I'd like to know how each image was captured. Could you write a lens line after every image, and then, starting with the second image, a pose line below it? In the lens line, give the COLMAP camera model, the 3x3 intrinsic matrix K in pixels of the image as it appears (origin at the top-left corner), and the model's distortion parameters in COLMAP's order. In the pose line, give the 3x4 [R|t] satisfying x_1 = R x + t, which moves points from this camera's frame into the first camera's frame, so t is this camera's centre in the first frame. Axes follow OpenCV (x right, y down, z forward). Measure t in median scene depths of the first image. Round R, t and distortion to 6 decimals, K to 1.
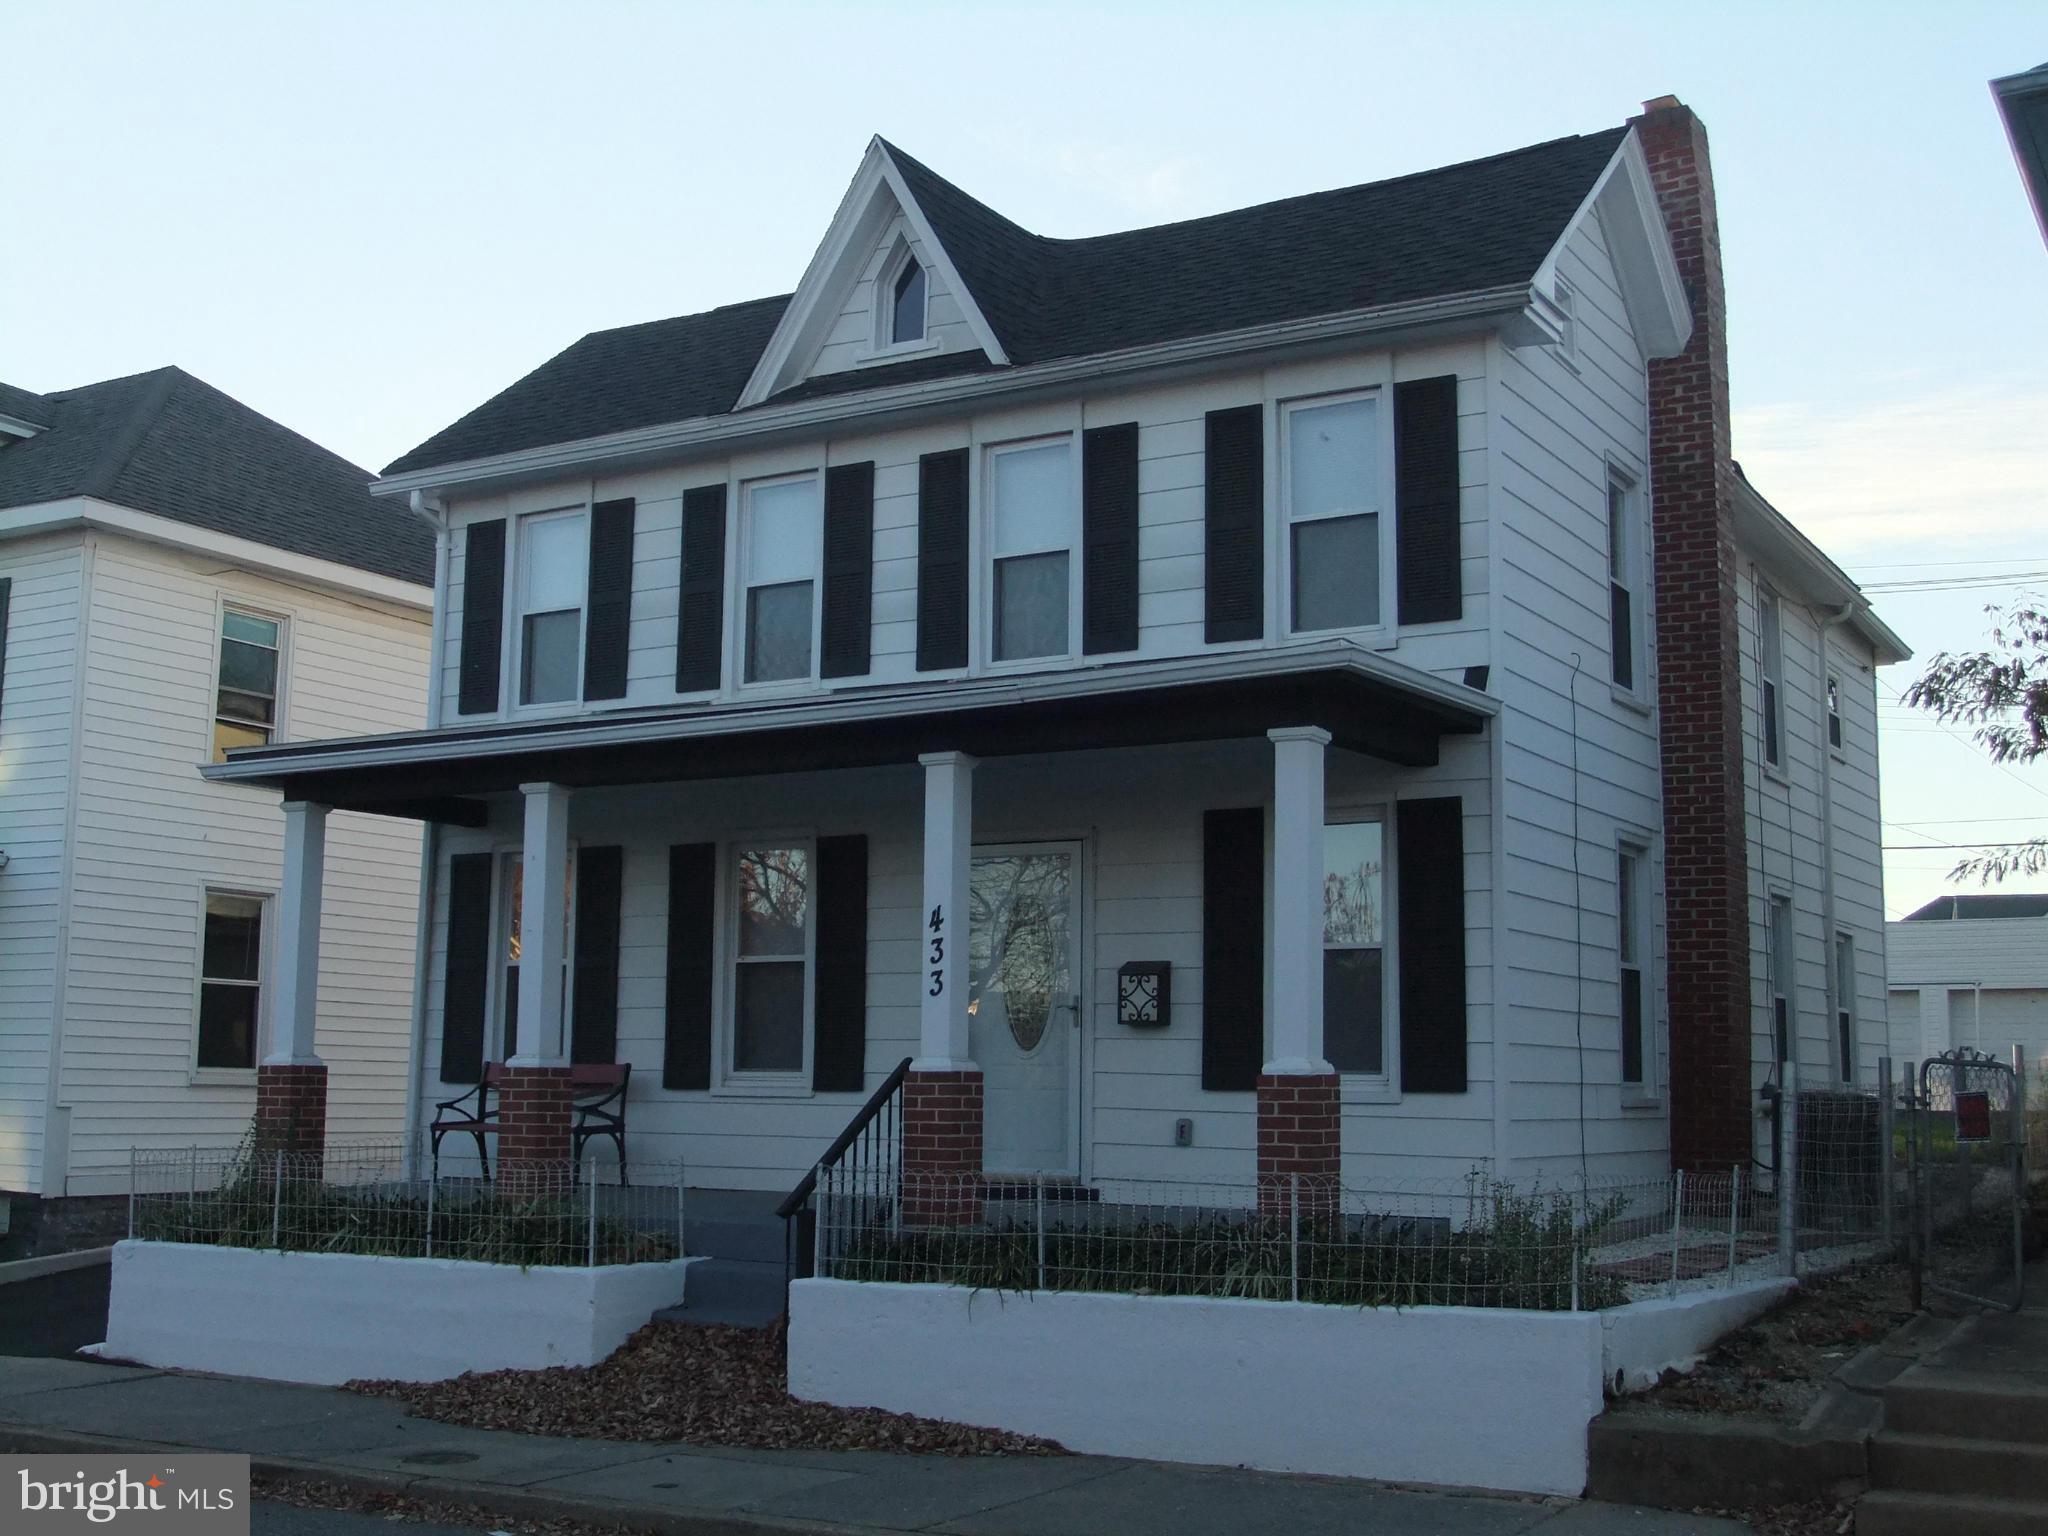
lens RADIAL K [[2469.2, 0, 1022.5], [0, 2469.2, 751.8], [0, 0, 1]] dist [0.007507, 0.000000]
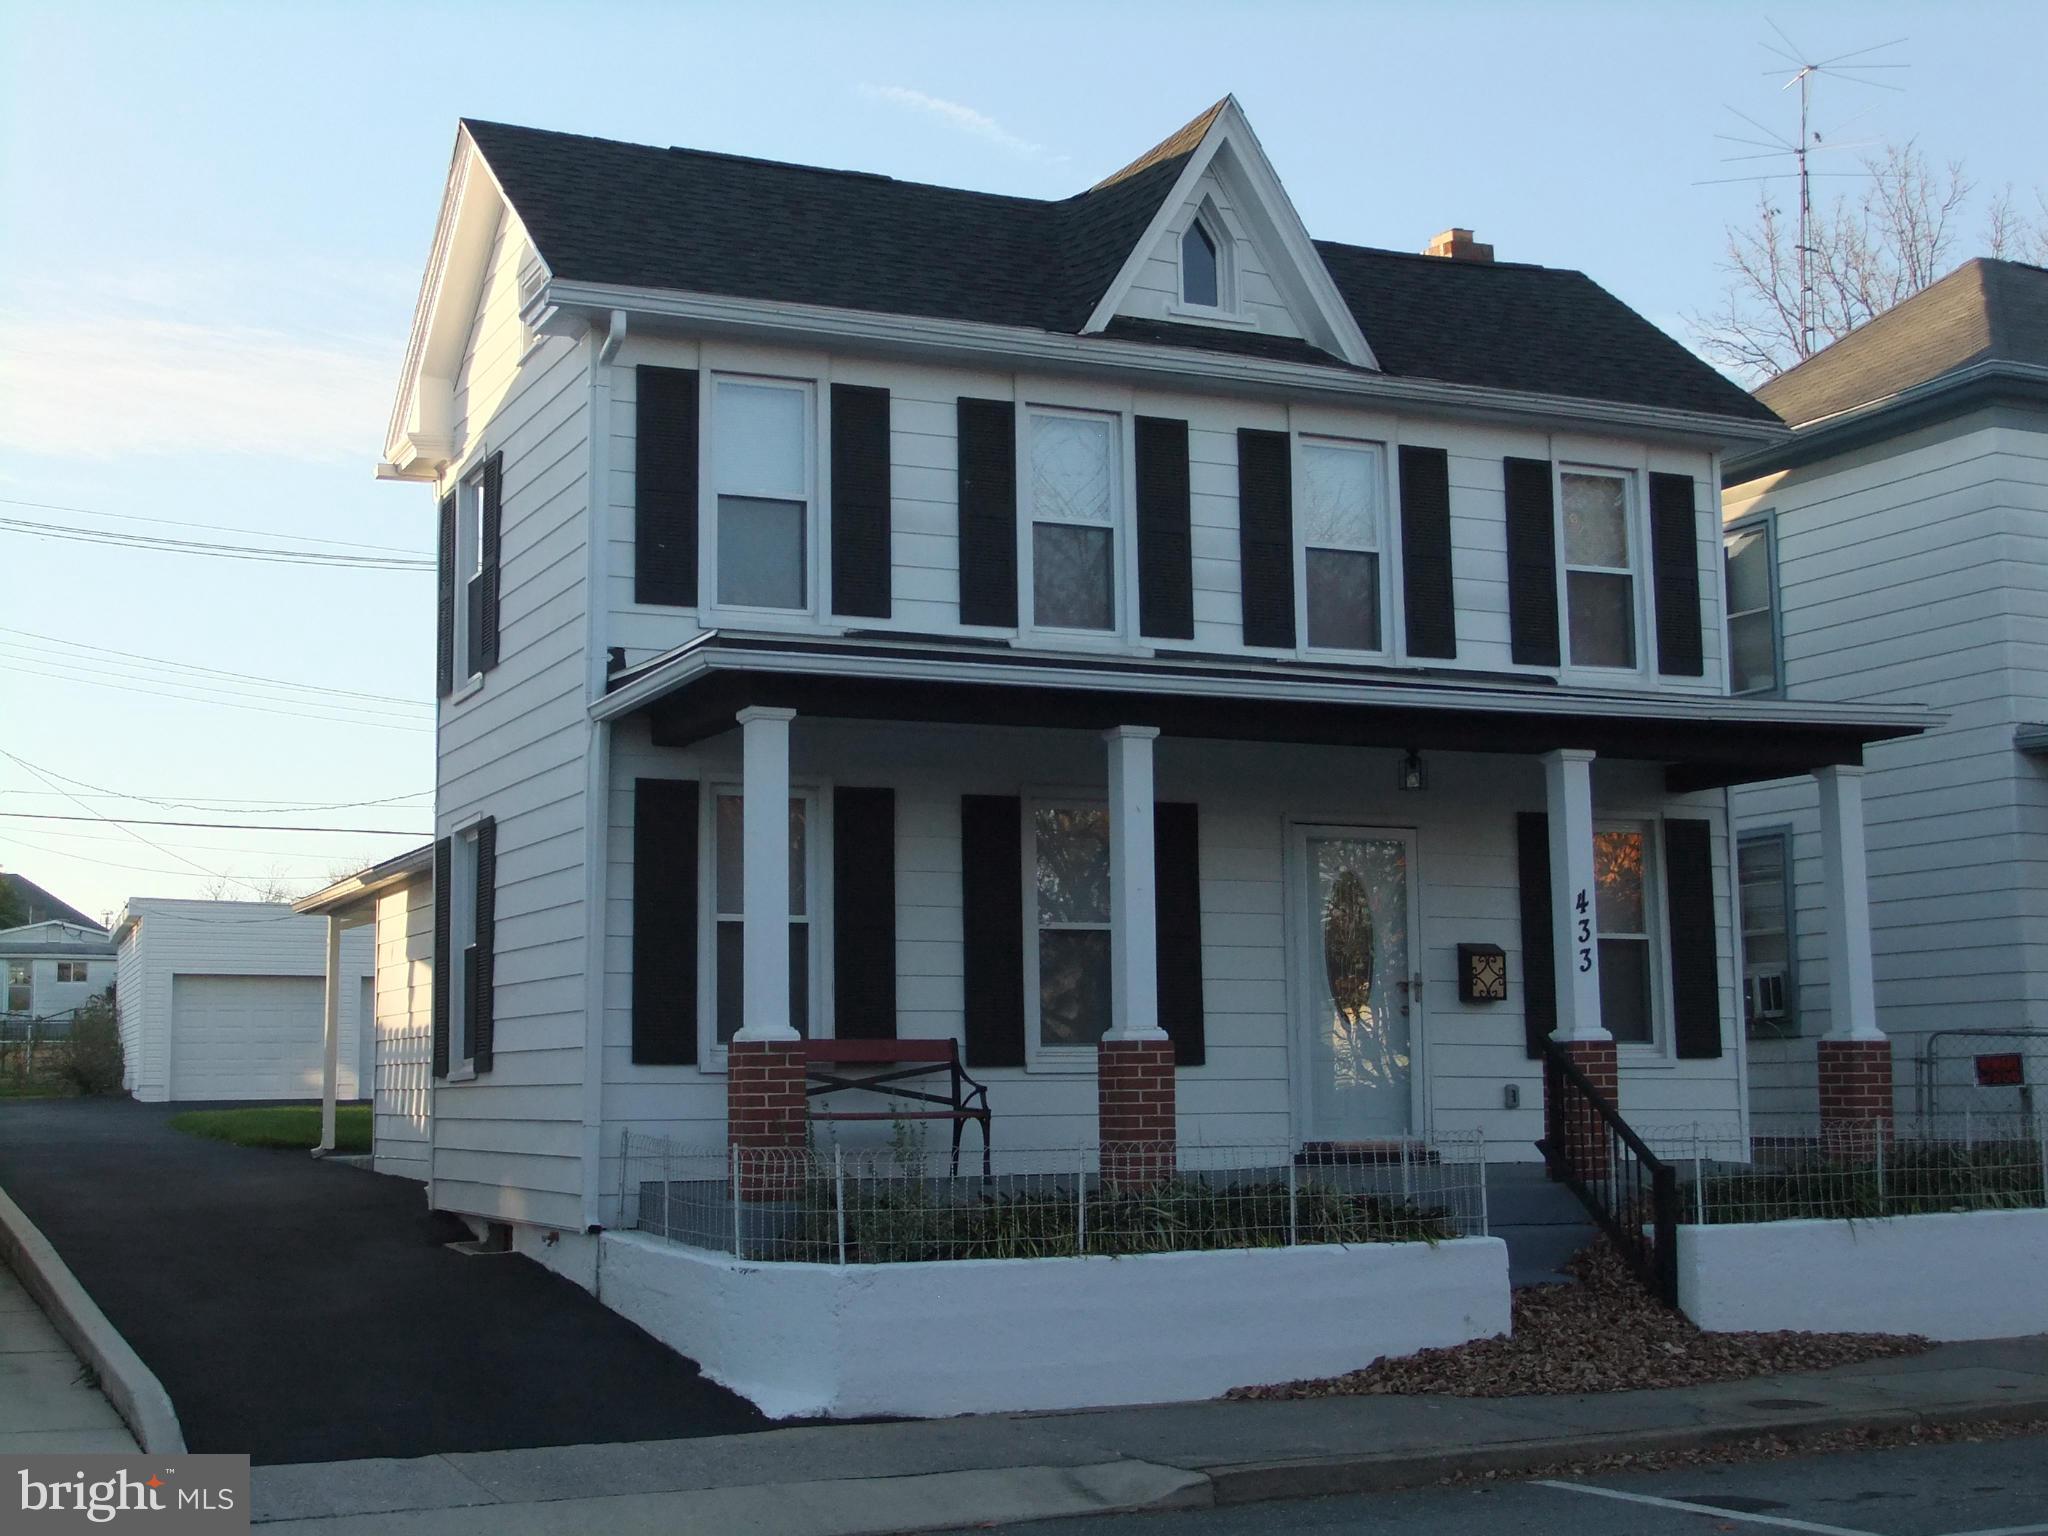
lens RADIAL K [[2613.6, 0, 1020.7], [0, 2613.6, 775.1], [0, 0, 1]] dist [-0.093299, 0.000000]
pose [[0.569440, 0.082775, 0.817854, -1.000478], [-0.097720, 0.994679, -0.032632, 0.066165], [-0.816204, -0.061339, 0.574499, 0.489534]]
